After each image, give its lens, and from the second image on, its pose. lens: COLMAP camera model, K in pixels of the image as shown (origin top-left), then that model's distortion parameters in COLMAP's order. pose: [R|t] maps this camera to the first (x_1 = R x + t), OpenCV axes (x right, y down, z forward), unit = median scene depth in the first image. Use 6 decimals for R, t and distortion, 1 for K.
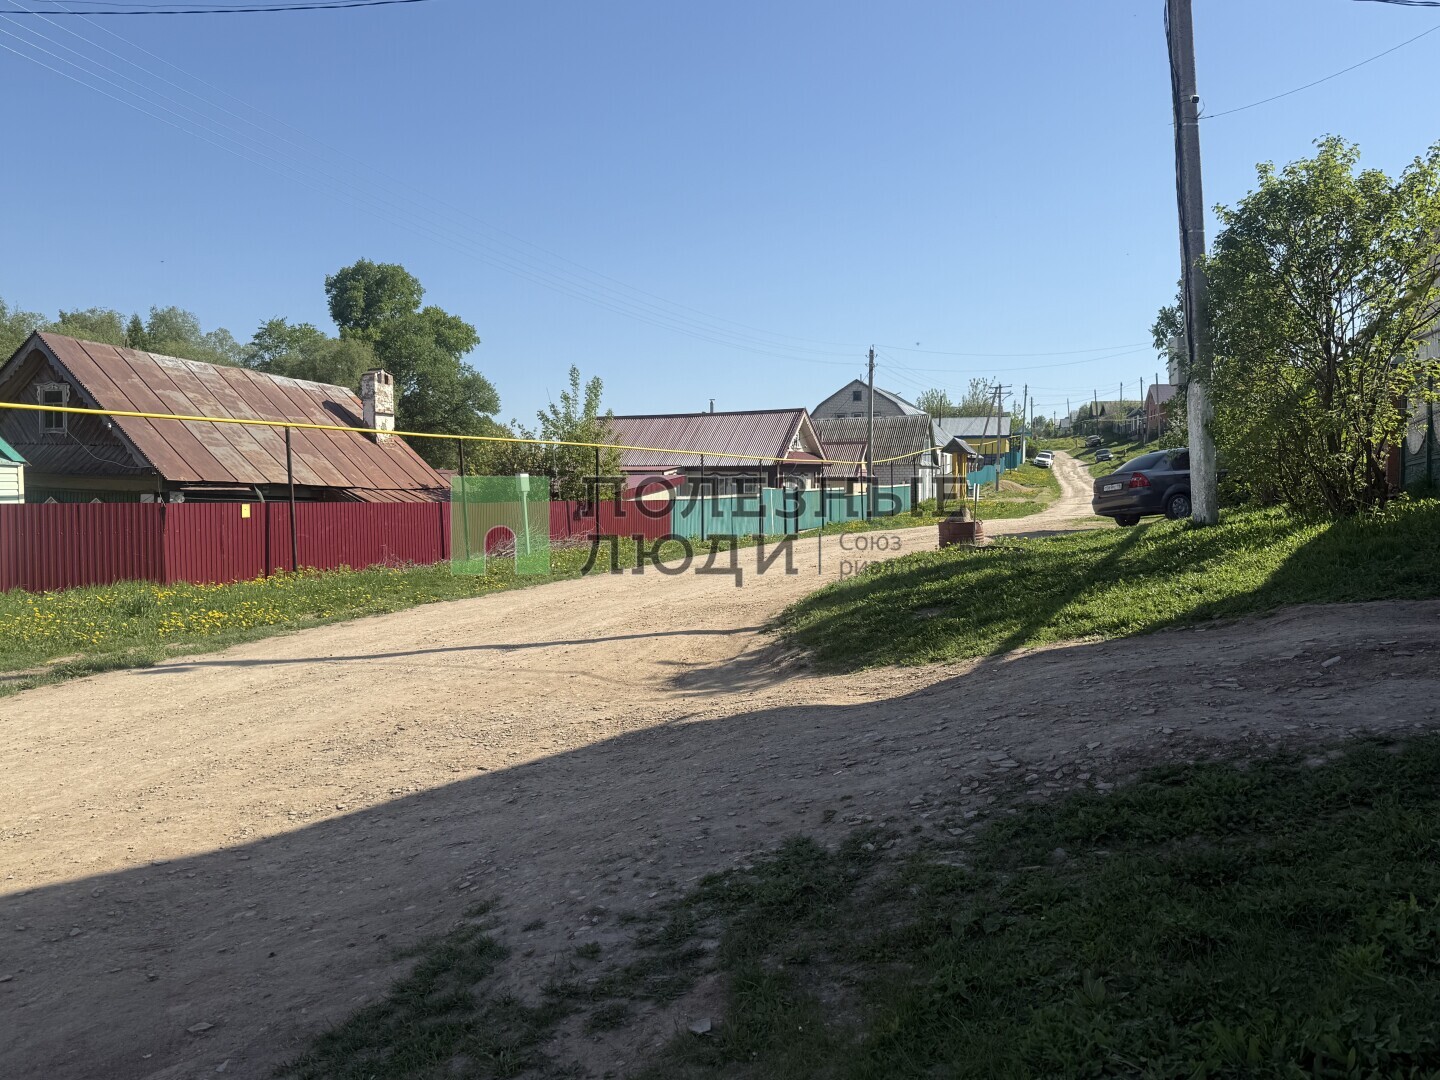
lens RADIAL K [[1170.9, 0, 719.8], [0, 1170.9, 541.0], [0, 0, 1]] dist [0.097919, -0.149952]
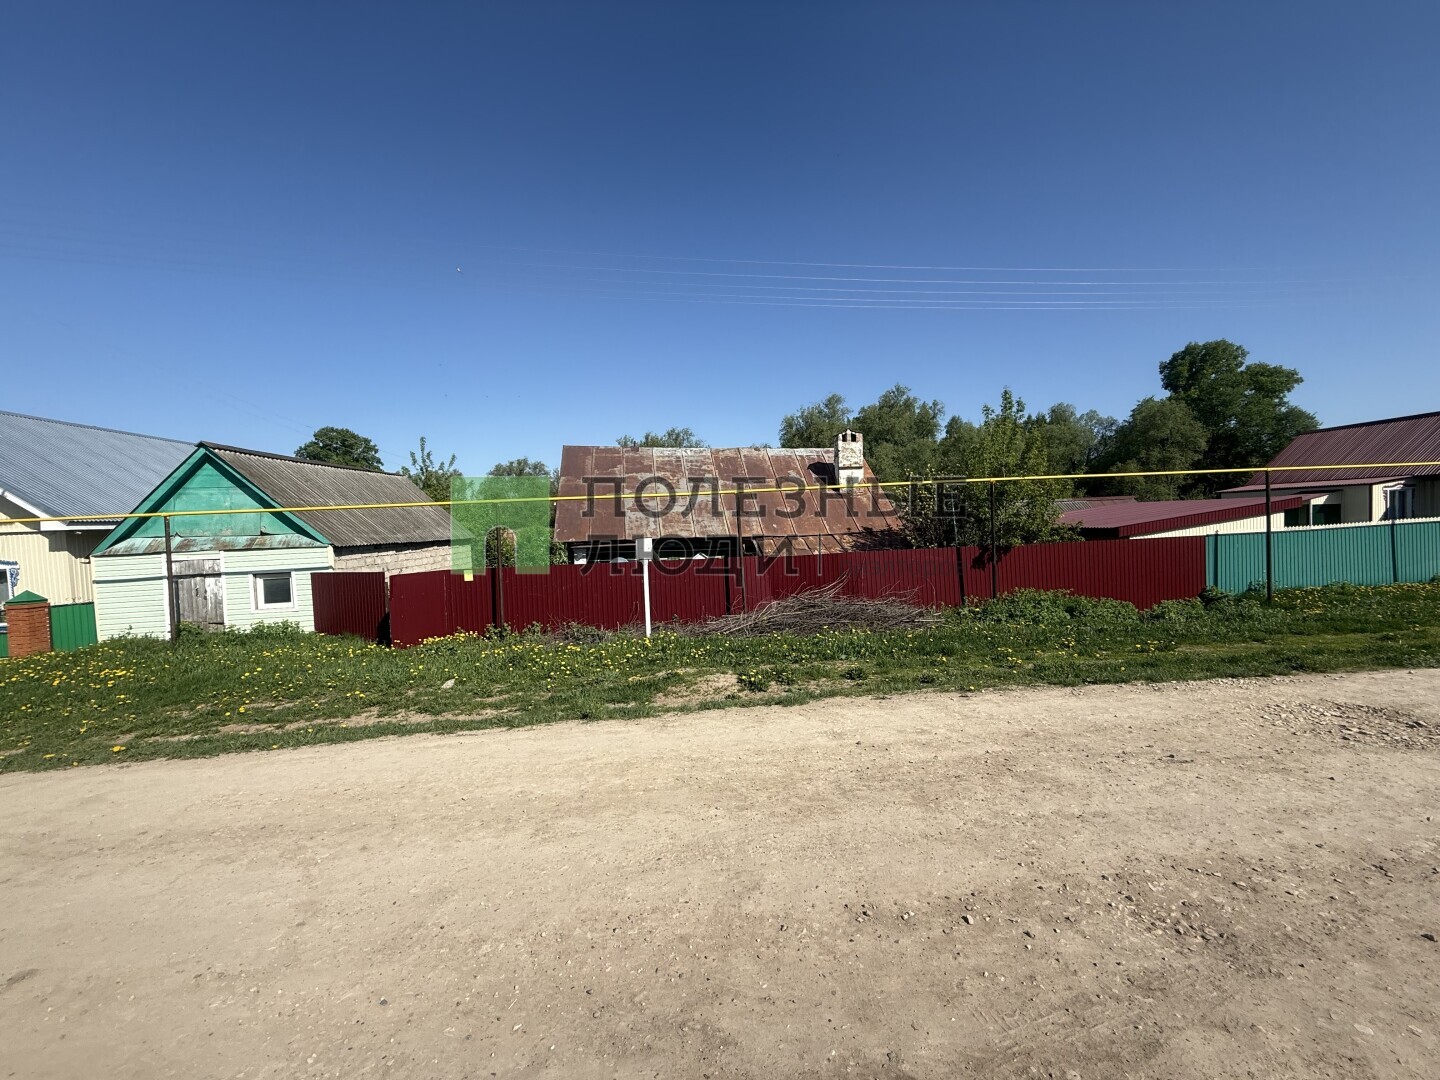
lens RADIAL K [[575.5, 0, 714.7], [0, 575.5, 532.0], [0, 0, 1]] dist [0.000922, -0.001267]
pose [[0.470303, -0.004241, -0.882495, 0.284950], [0.005980, 0.999981, -0.001619, -0.080602], [0.882485, -0.004516, 0.470319, 1.126121]]
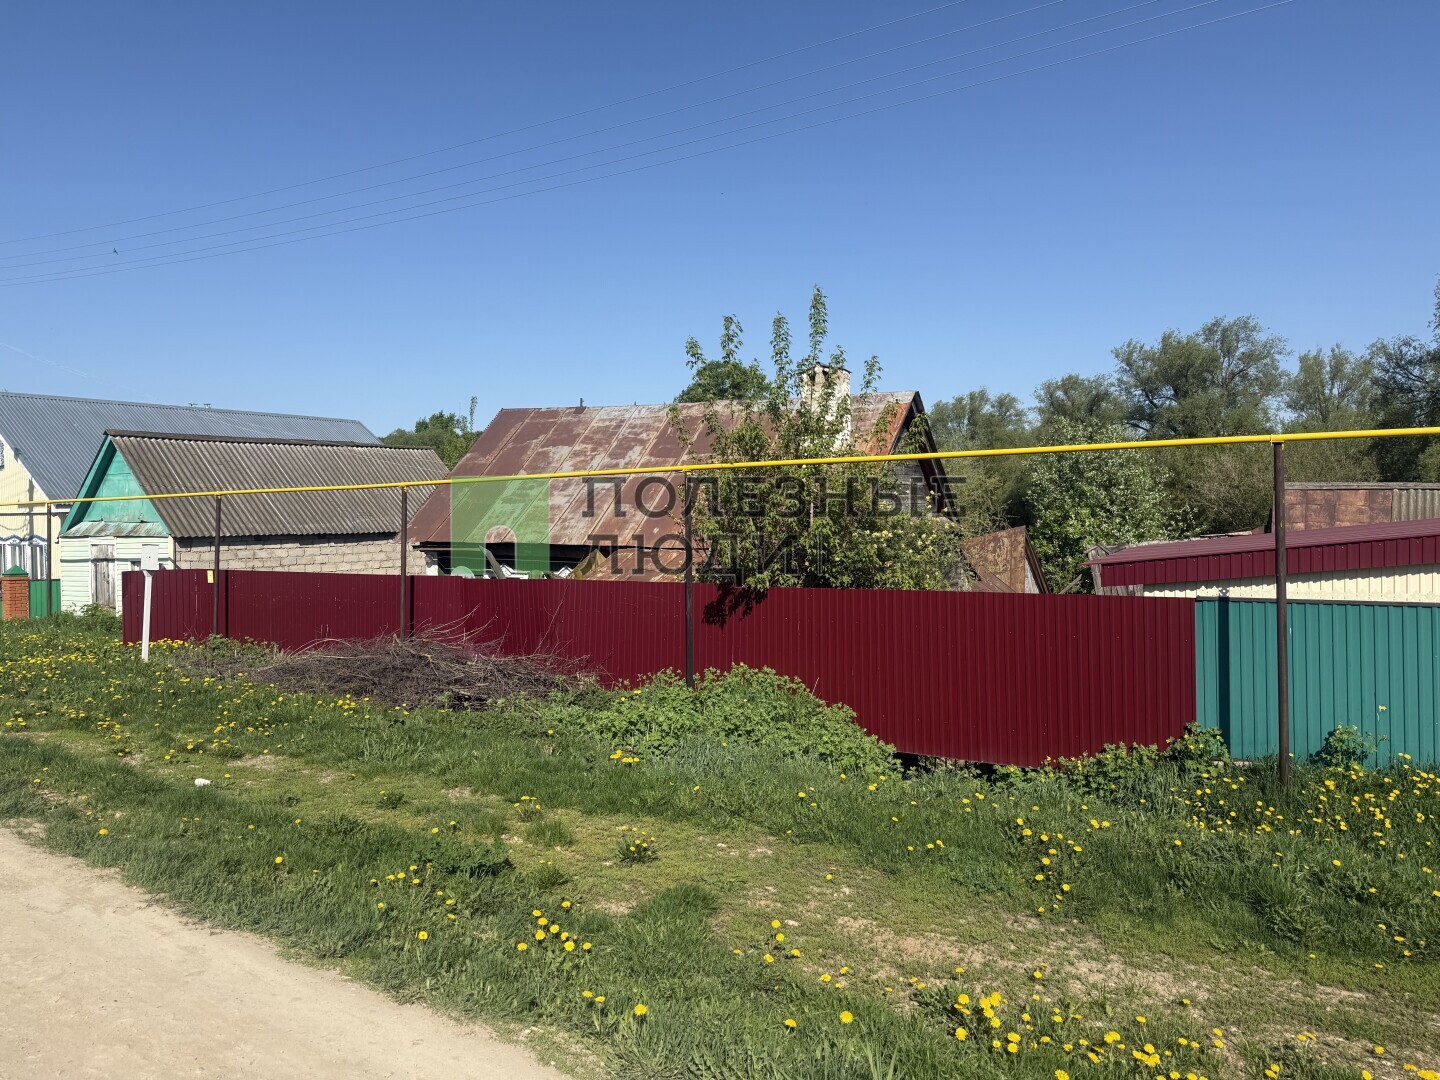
lens RADIAL K [[1003.6, 0, 709.1], [0, 1003.6, 533.0], [0, 0, 1]] dist [0.057497, -0.062538]
pose [[-0.171011, 0.019434, -0.985077, 0.507136], [-0.023181, 0.999449, 0.023742, -0.115528], [0.984996, 0.026896, -0.170466, 1.898350]]
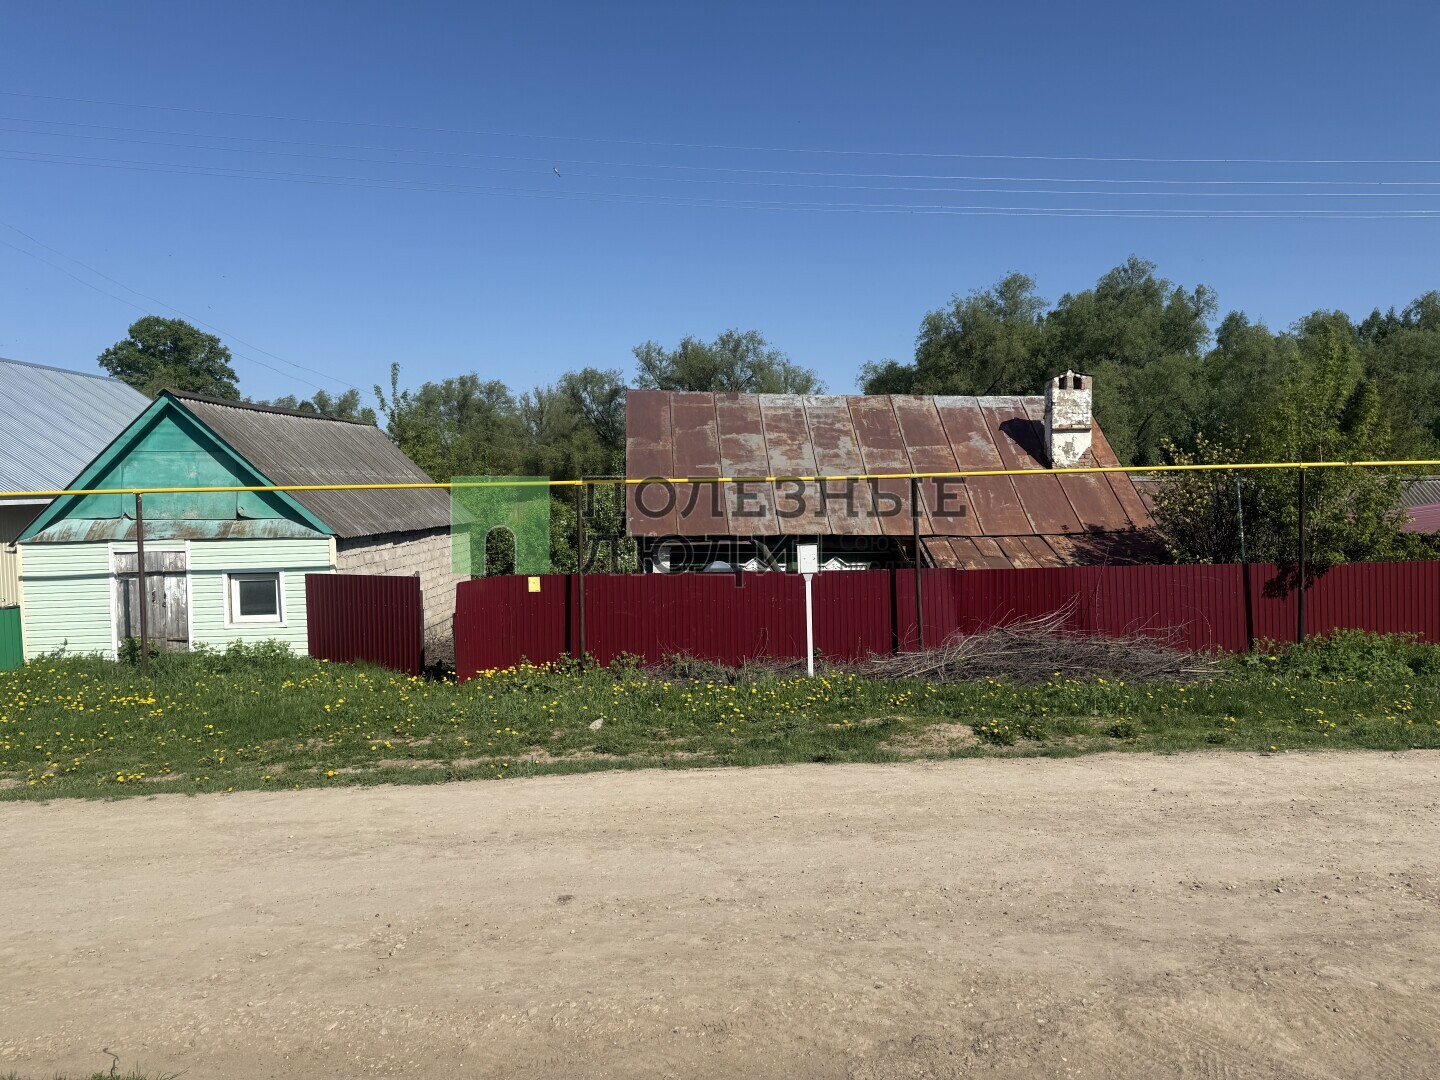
lens RADIAL K [[1003.6, 0, 711.2], [0, 1003.6, 536.9], [0, 0, 1]] dist [0.057497, -0.062538]
pose [[0.405017, 0.035731, -0.913611, 0.388171], [-0.018326, 0.999353, 0.030960, -0.102211], [0.914125, 0.004204, 0.405410, 0.978119]]
